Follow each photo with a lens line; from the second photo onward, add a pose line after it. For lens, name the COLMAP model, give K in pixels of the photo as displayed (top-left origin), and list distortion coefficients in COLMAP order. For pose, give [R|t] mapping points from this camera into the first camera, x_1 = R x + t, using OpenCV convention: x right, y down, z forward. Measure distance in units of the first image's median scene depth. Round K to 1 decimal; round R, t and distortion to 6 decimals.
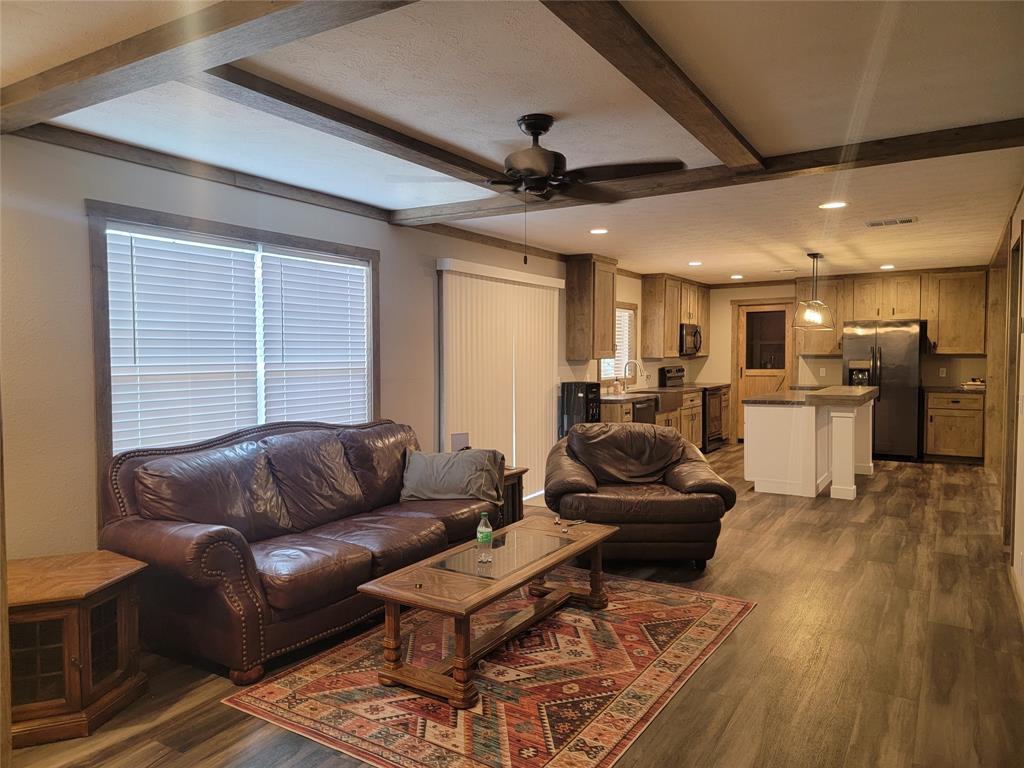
lens RADIAL K [[715.5, 0, 512.0], [0, 715.5, 384.0], [0, 0, 1]] dist [0.096220, -0.083182]
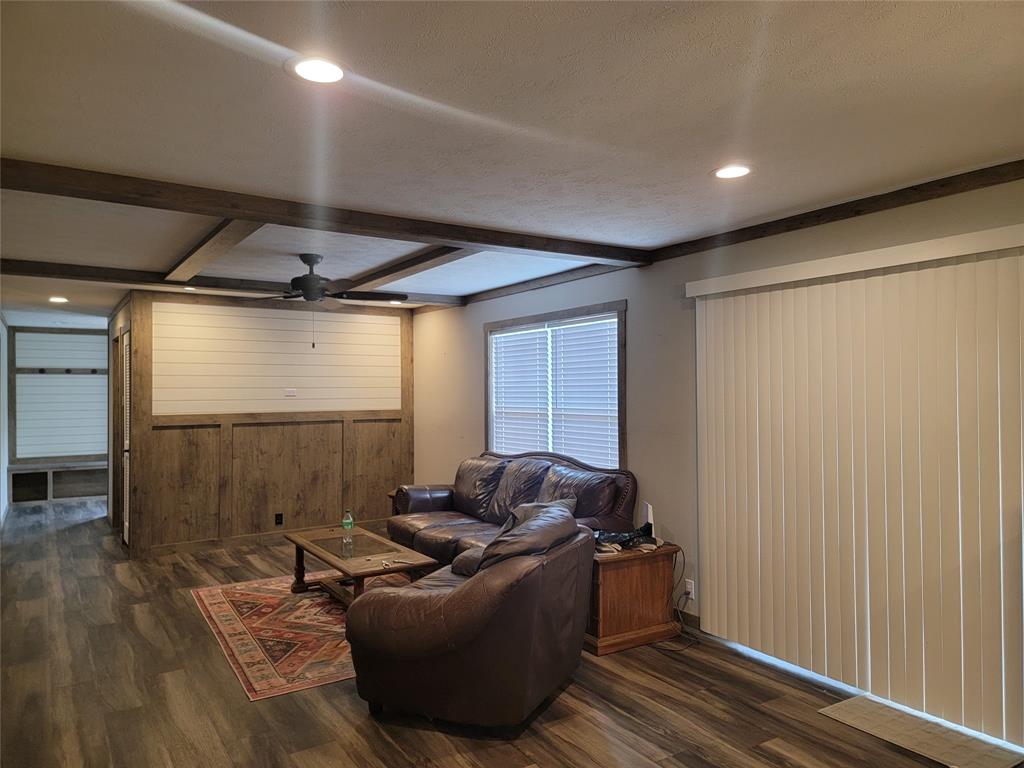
lens RADIAL K [[715.5, 0, 512.0], [0, 715.5, 384.0], [0, 0, 1]] dist [0.096220, -0.083182]
pose [[-0.440068, -0.001597, -0.897963, 1.126608], [-0.031742, 0.999401, 0.013778, -0.111783], [0.897403, 0.034566, -0.439855, 1.889742]]
